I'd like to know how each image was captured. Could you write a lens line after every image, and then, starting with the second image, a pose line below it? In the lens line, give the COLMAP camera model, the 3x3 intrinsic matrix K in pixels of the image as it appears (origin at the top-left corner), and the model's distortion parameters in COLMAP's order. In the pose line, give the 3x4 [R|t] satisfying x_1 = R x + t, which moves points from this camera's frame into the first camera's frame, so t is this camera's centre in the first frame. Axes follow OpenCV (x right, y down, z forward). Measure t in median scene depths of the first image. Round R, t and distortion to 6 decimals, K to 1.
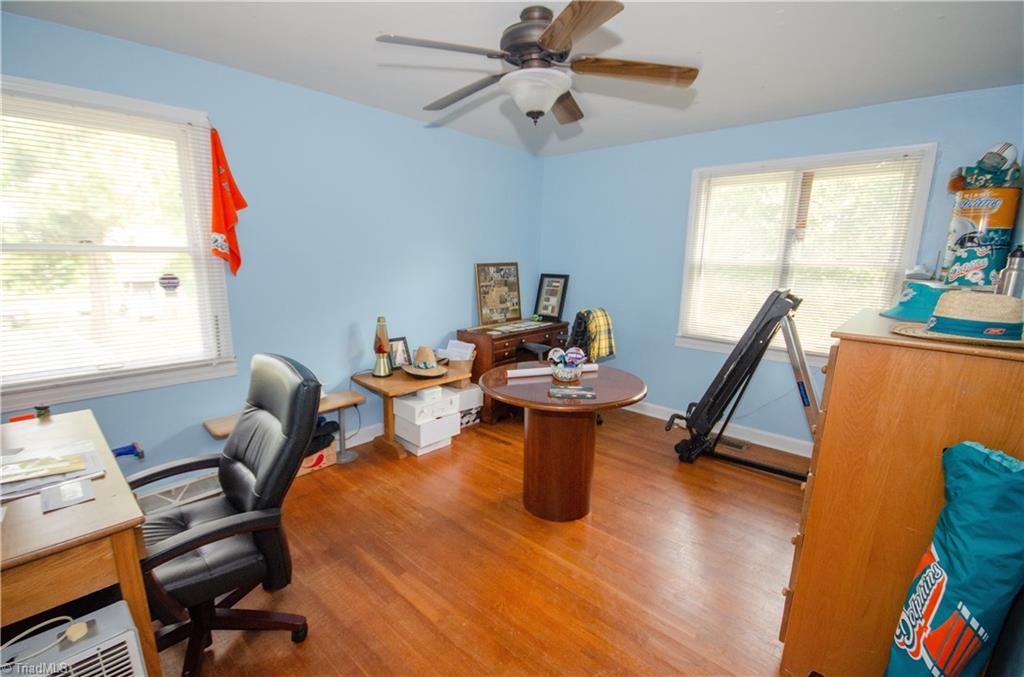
lens RADIAL K [[450.1, 0, 512.6], [0, 450.1, 346.6], [0, 0, 1]] dist [-0.004293, -0.003104]
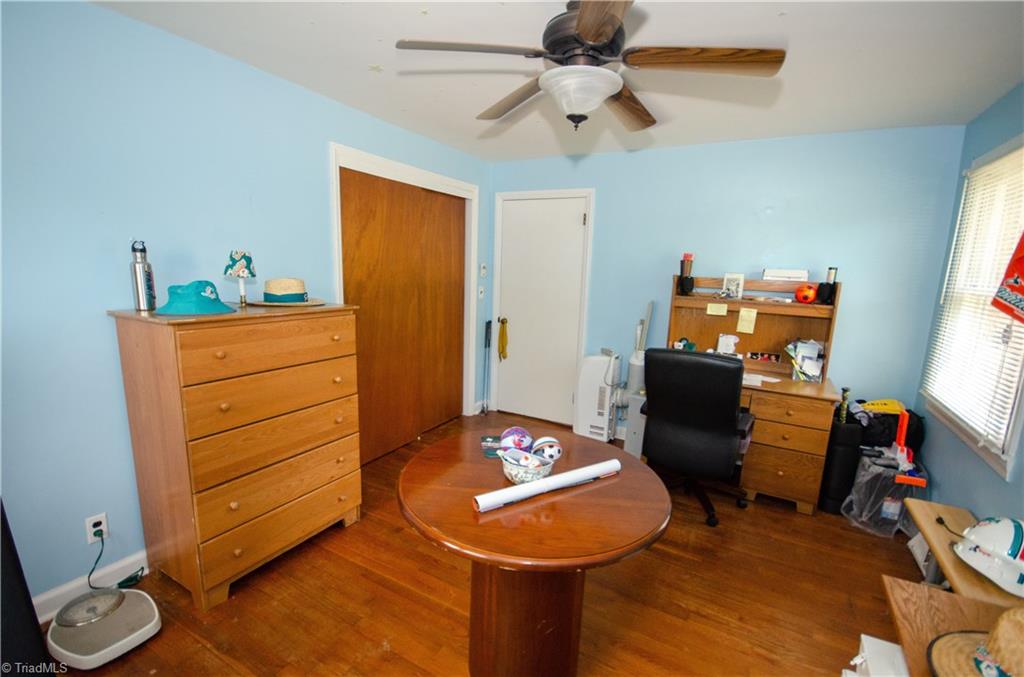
lens RADIAL K [[450.1, 0, 512.6], [0, 450.1, 346.6], [0, 0, 1]] dist [-0.004293, -0.003104]
pose [[-0.973566, -0.011934, -0.228095, 0.179176], [-0.097755, 0.924323, 0.368879, -0.203580], [0.206431, 0.381425, -0.901055, 0.941656]]
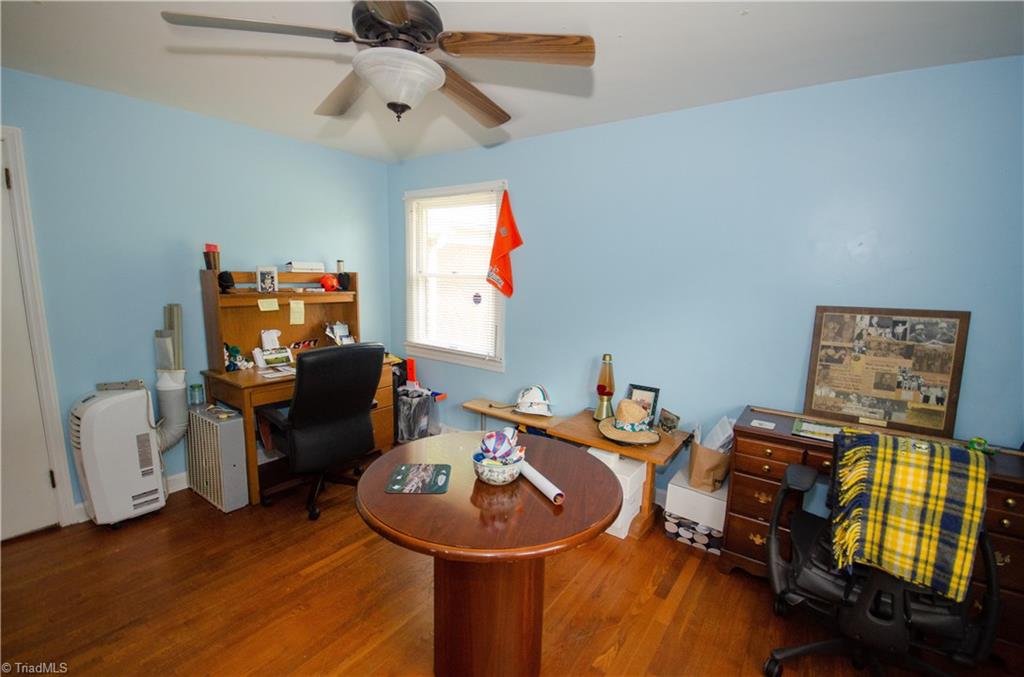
lens RADIAL K [[450.1, 0, 512.6], [0, 450.1, 346.6], [0, 0, 1]] dist [-0.004293, -0.003104]
pose [[0.109287, 0.145418, -0.983316, 0.452877], [-0.224993, 0.967186, 0.118027, -0.117483], [0.968212, 0.208340, 0.138419, 0.571503]]
